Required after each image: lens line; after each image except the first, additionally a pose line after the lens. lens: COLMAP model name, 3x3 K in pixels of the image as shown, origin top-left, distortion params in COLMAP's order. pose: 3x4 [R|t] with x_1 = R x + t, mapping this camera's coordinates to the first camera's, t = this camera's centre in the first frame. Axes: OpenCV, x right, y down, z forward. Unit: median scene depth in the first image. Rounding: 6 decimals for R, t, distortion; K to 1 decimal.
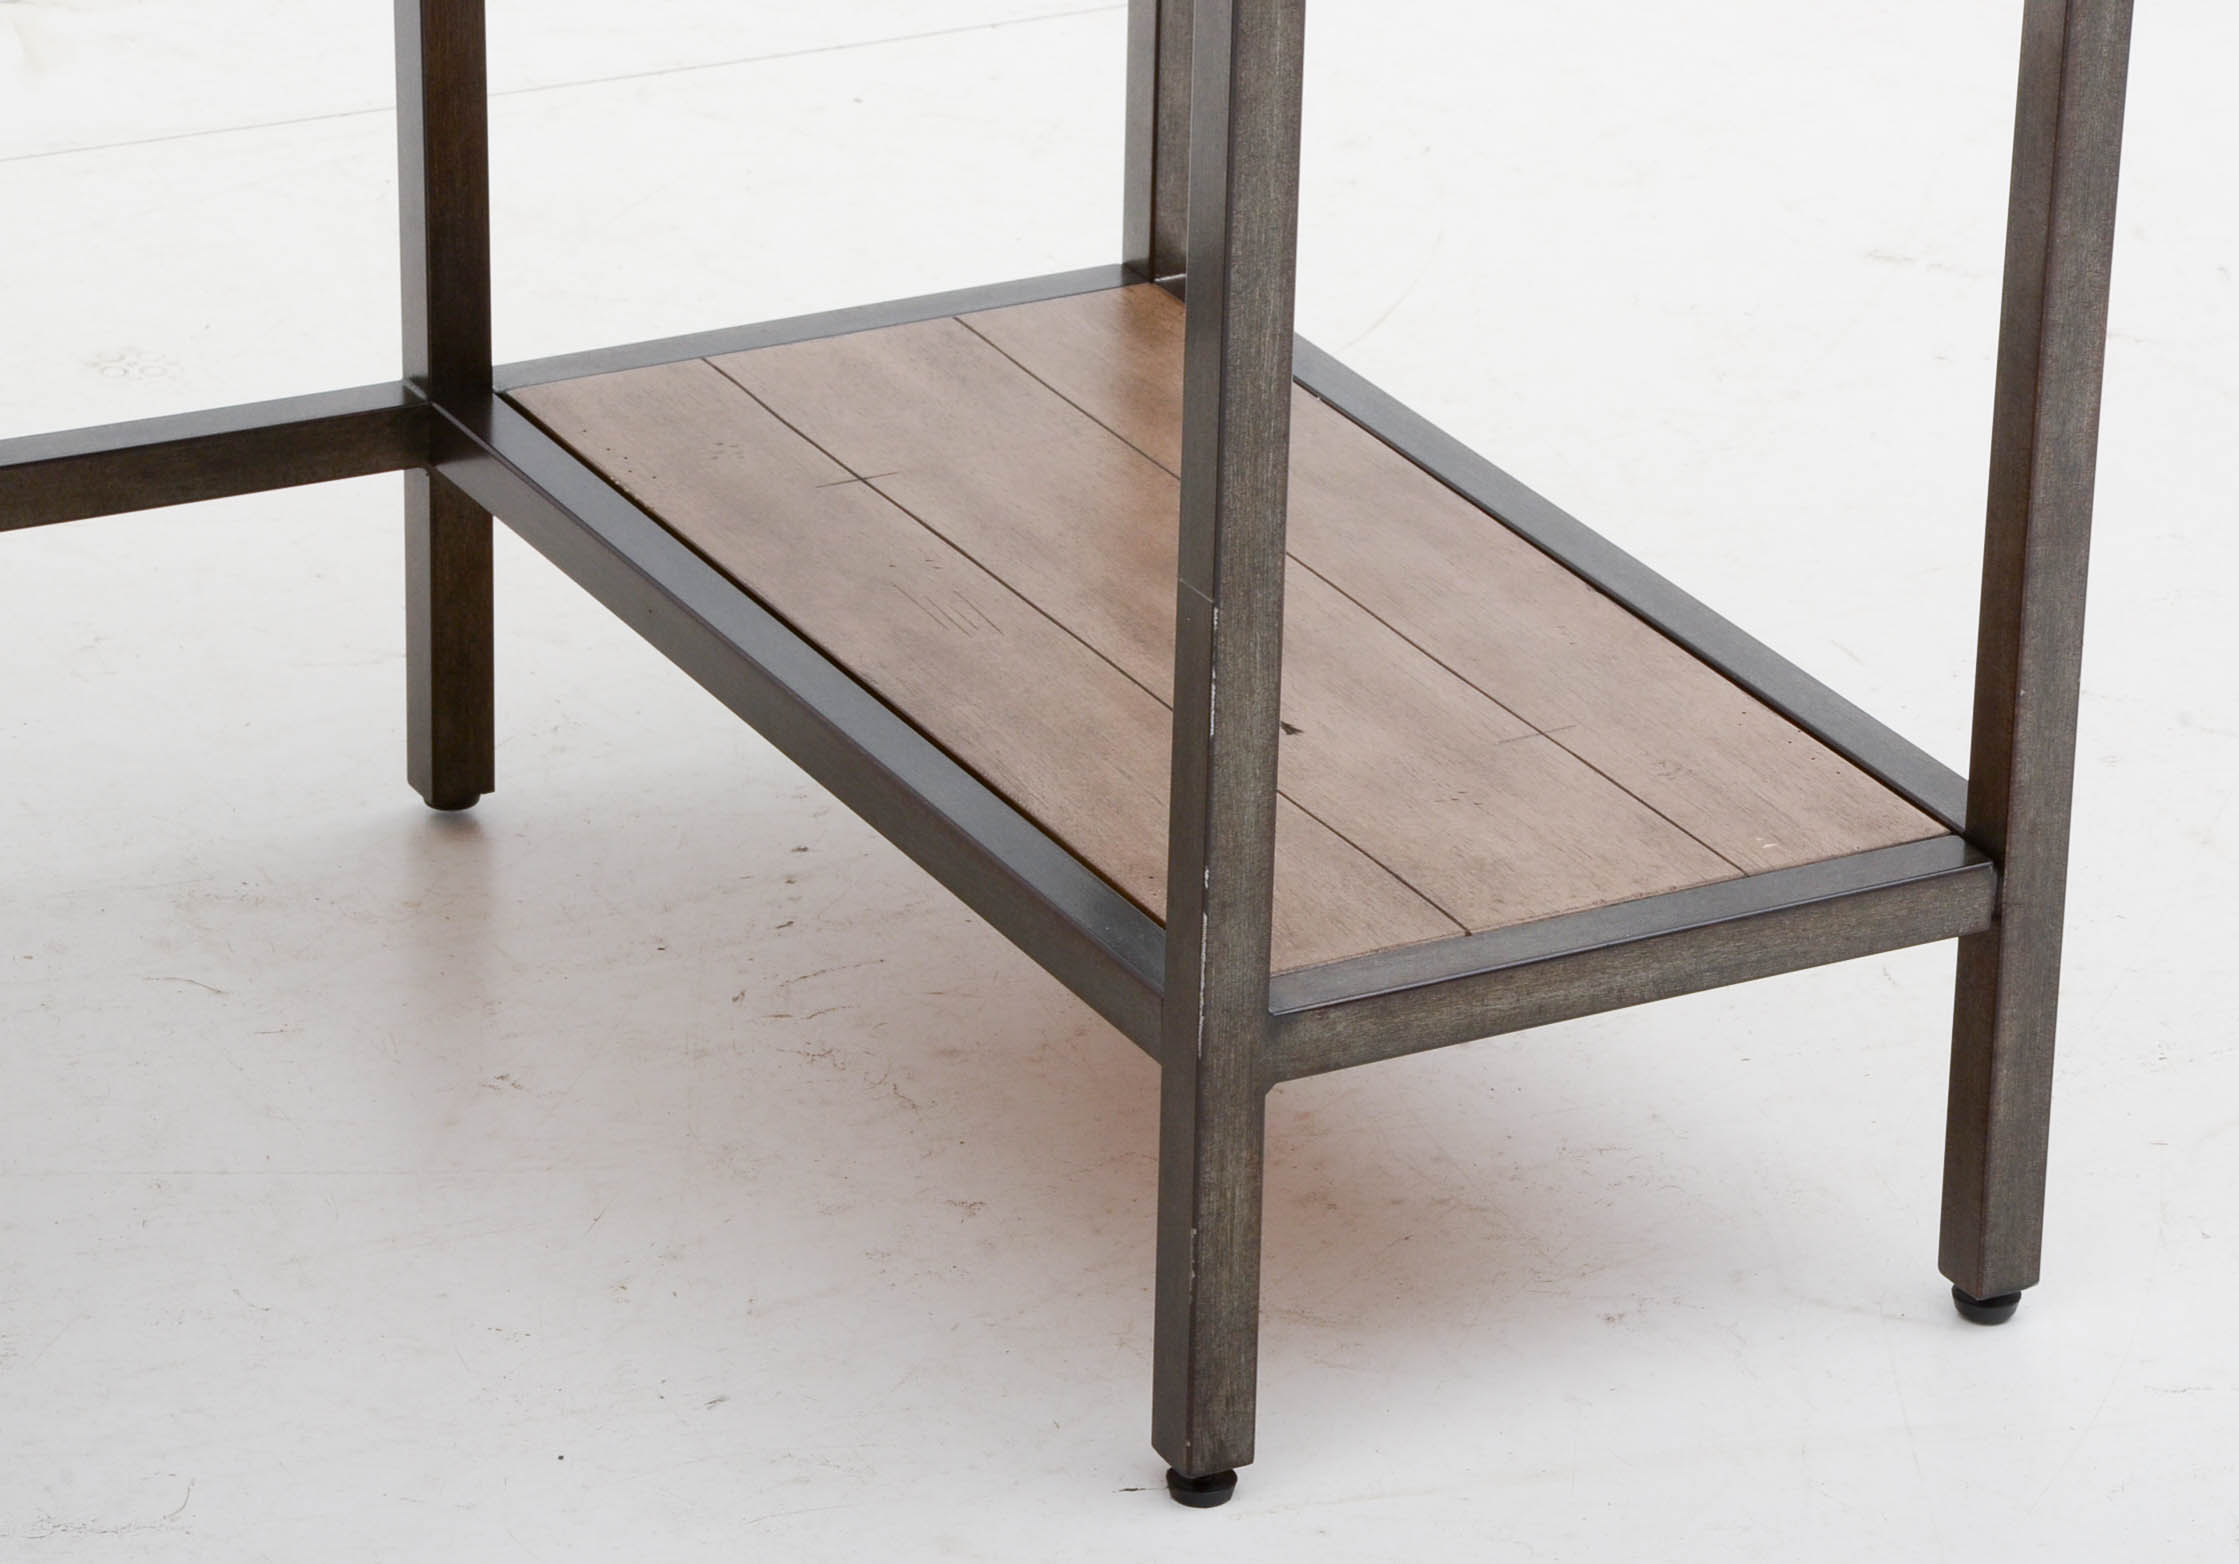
lens RADIAL K [[9218.2, 0, 1309.7], [0, 9218.2, 827.2], [0, 0, 1]] dist [1.125407, -3.974155]
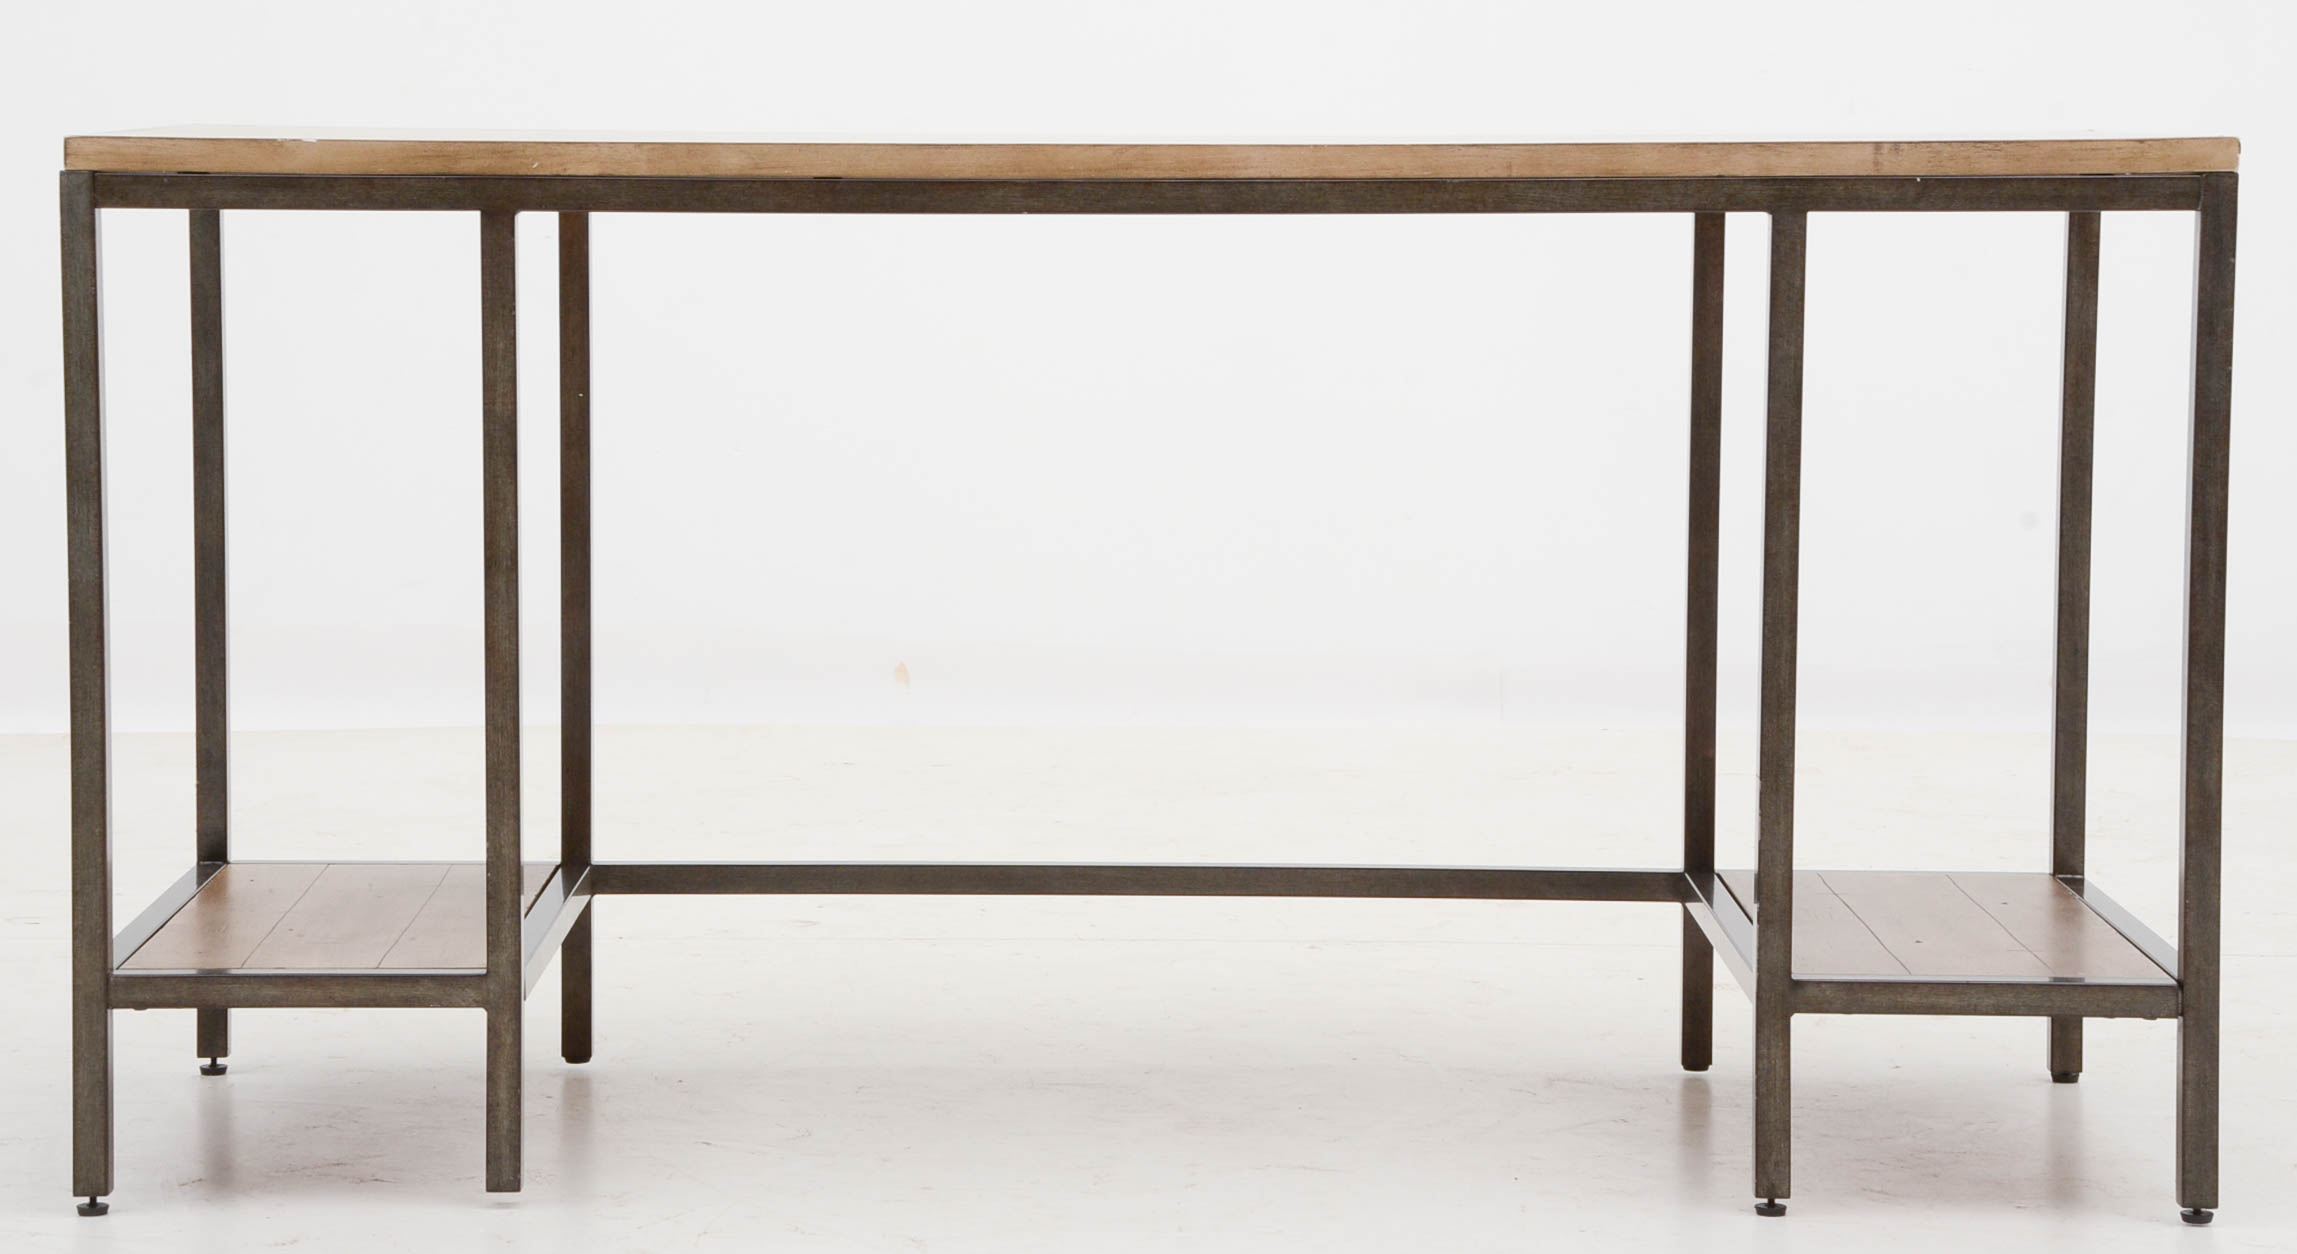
lens RADIAL K [[5937.4, 0, 1148.5], [0, 5937.4, 627.0], [0, 0, 1]] dist [0.286408, 1.336919]
pose [[0.870324, 0.019332, -0.492100, 0.572237], [-0.179525, 0.942927, -0.280464, 0.374510], [0.458592, 0.332439, 0.824122, -0.312246]]
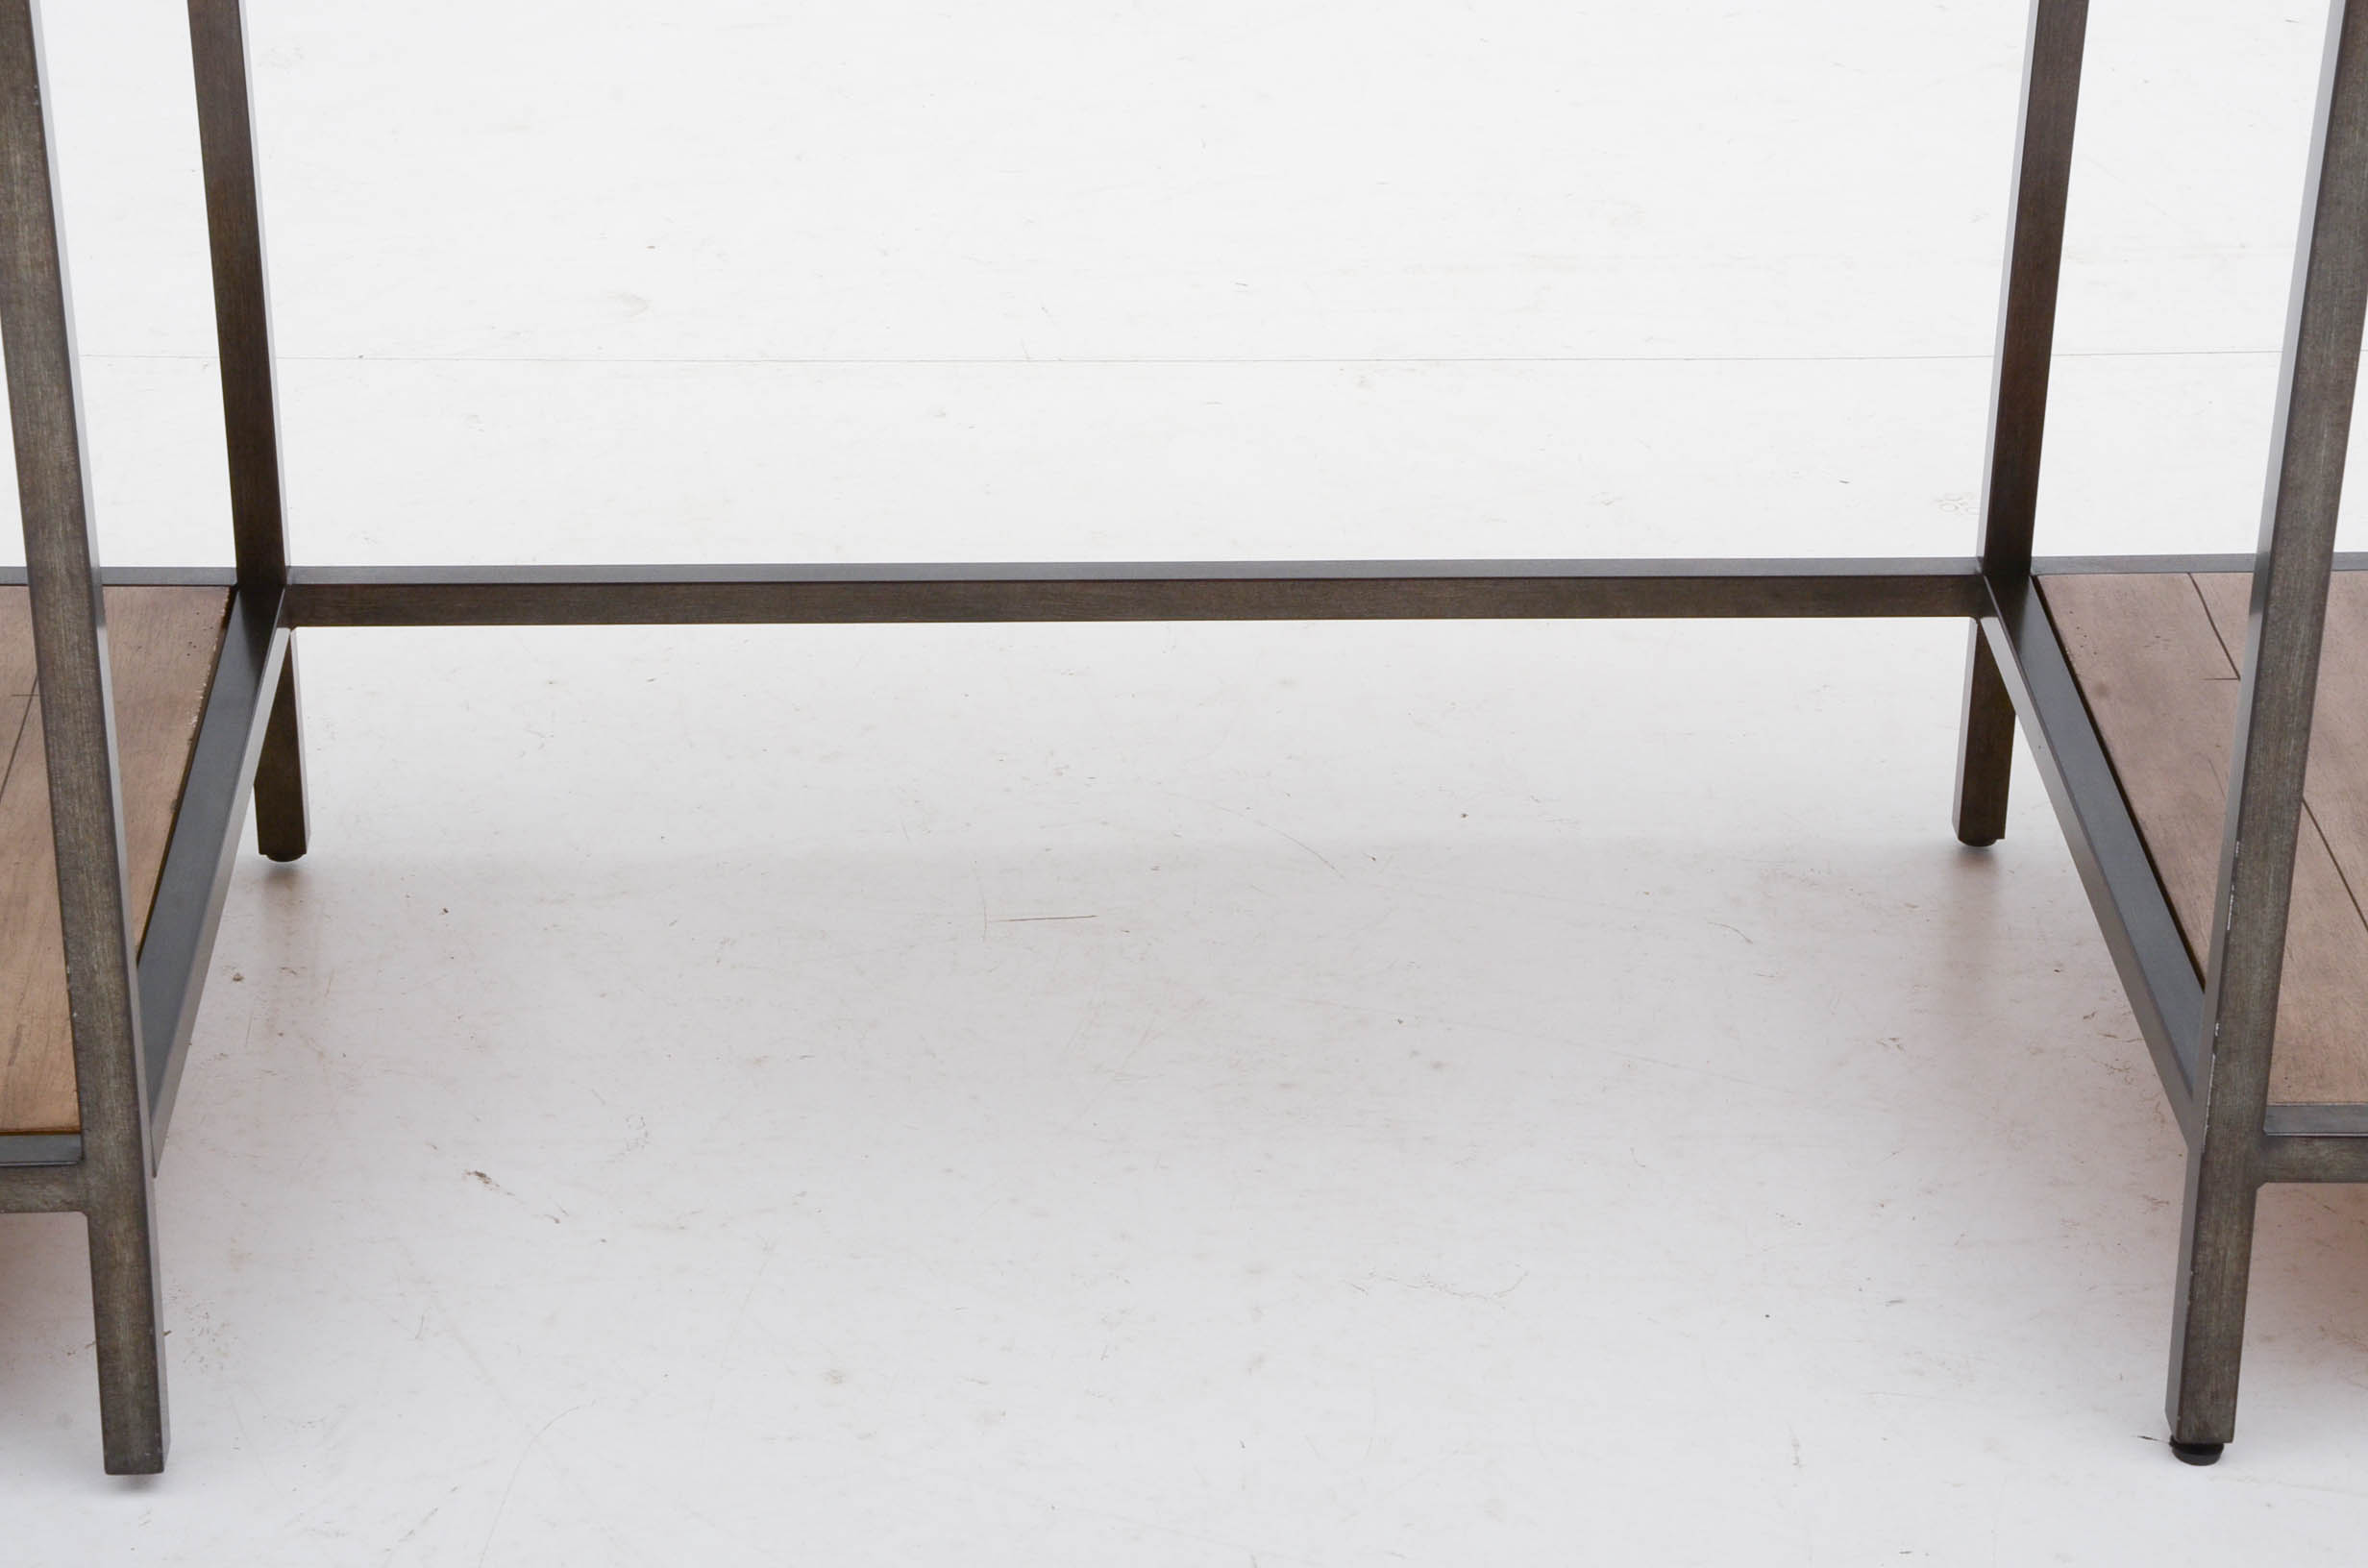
lens RADIAL K [[5509.3, 0, 1222.1], [0, 5509.3, 792.0], [0, 0, 1]] dist [0.496765, -0.000880]
pose [[0.890088, 0.188890, -0.414806, 0.192372], [-0.172835, 0.981991, 0.076300, -0.065897], [0.421749, 0.003779, 0.906705, 0.171091]]
